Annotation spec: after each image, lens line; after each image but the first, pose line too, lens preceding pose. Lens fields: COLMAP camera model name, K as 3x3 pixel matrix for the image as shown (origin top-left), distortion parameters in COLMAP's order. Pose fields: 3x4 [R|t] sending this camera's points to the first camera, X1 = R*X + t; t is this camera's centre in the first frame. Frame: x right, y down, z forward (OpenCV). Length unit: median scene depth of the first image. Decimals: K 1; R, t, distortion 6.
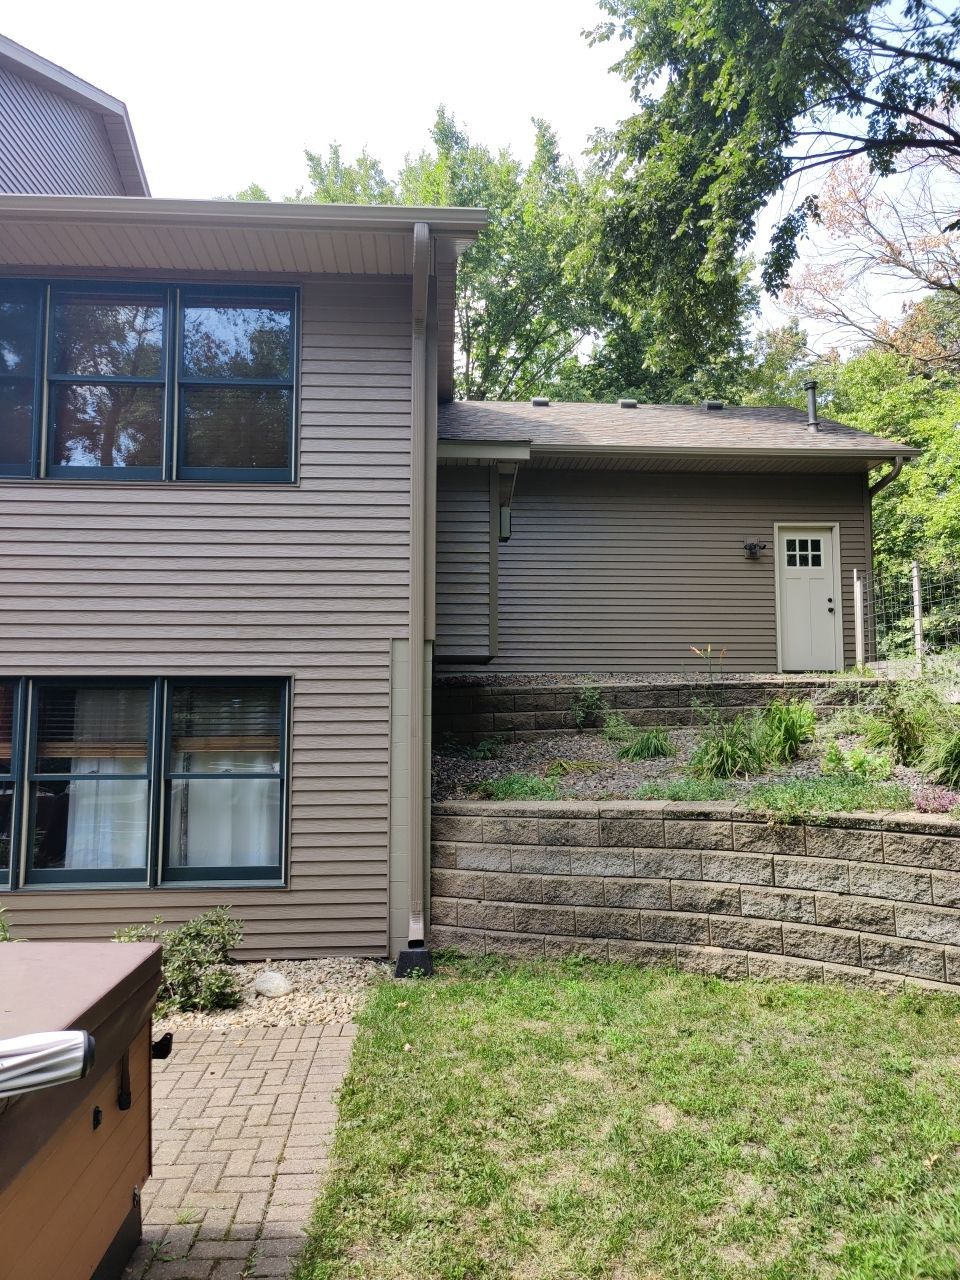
lens RADIAL K [[896.1, 0, 474.7], [0, 896.1, 637.7], [0, 0, 1]] dist [0.033496, 0.003331]
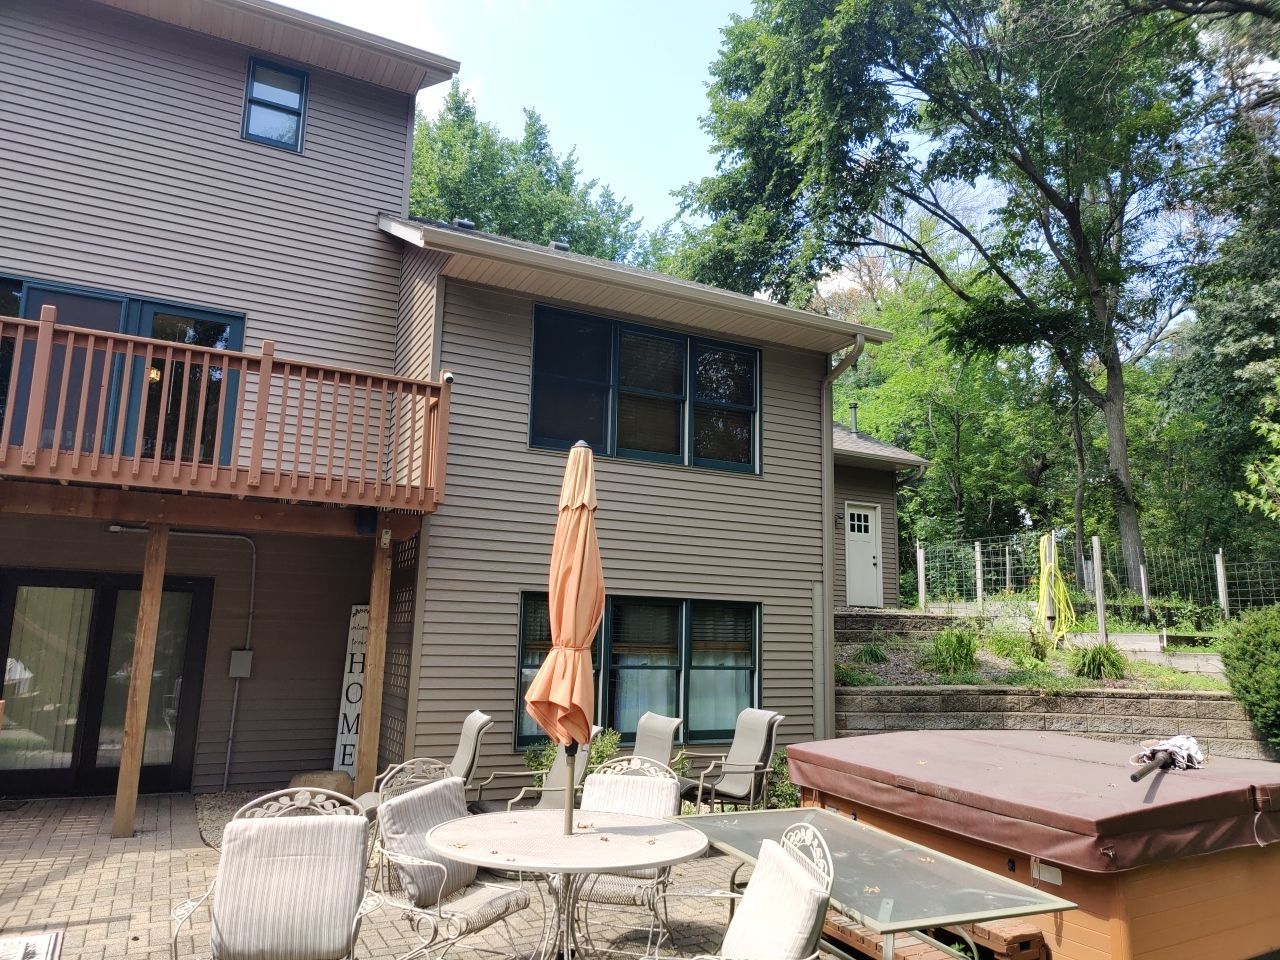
lens RADIAL K [[896.1, 0, 640.0], [0, 896.1, 480.0], [0, 0, 1]] dist [0.033496, 0.003331]
pose [[0.911059, 0.093880, 0.401446, -1.002554], [-0.058596, 0.993329, -0.099315, 0.000519], [-0.408092, 0.066959, 0.910482, -0.311731]]
